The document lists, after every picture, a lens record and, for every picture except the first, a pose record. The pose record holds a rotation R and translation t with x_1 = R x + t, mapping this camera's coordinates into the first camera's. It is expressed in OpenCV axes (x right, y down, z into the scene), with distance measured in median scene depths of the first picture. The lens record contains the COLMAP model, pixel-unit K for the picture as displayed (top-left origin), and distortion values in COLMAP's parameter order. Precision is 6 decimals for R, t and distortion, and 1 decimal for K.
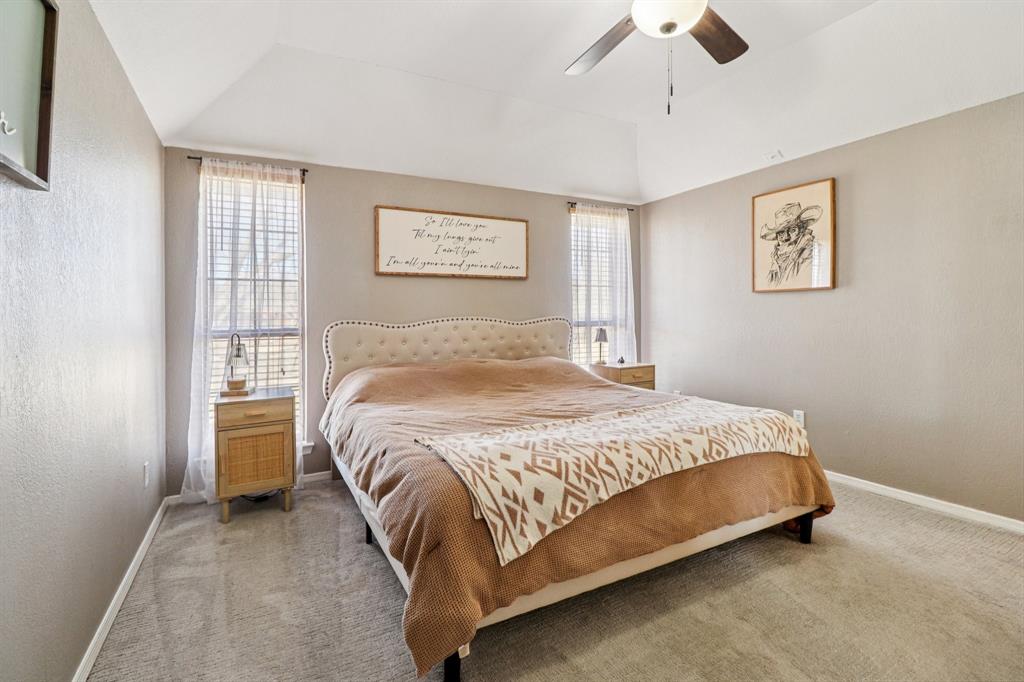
lens RADIAL K [[471.9, 0, 495.2], [0, 471.9, 313.2], [0, 0, 1]] dist [-0.003286, -0.009644]
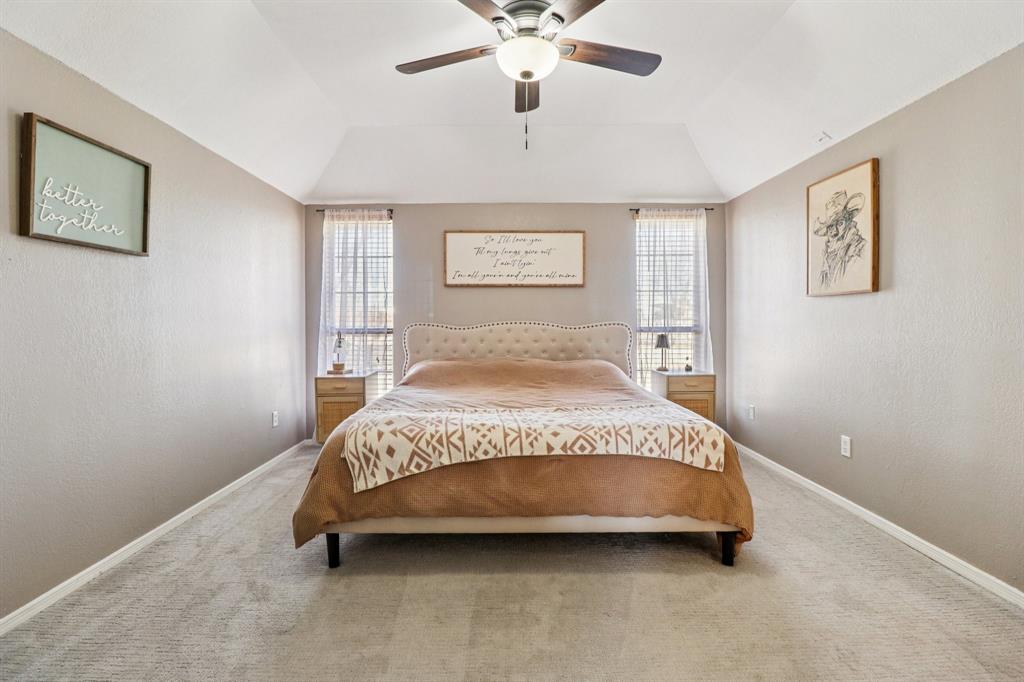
lens RADIAL K [[471.9, 0, 501.0], [0, 471.9, 315.8], [0, 0, 1]] dist [-0.003286, -0.009644]
pose [[0.885228, 0.005991, -0.465119, 0.495984], [-0.006818, 0.999977, -0.000094, -0.005138], [0.465107, 0.003254, 0.885248, -0.035304]]
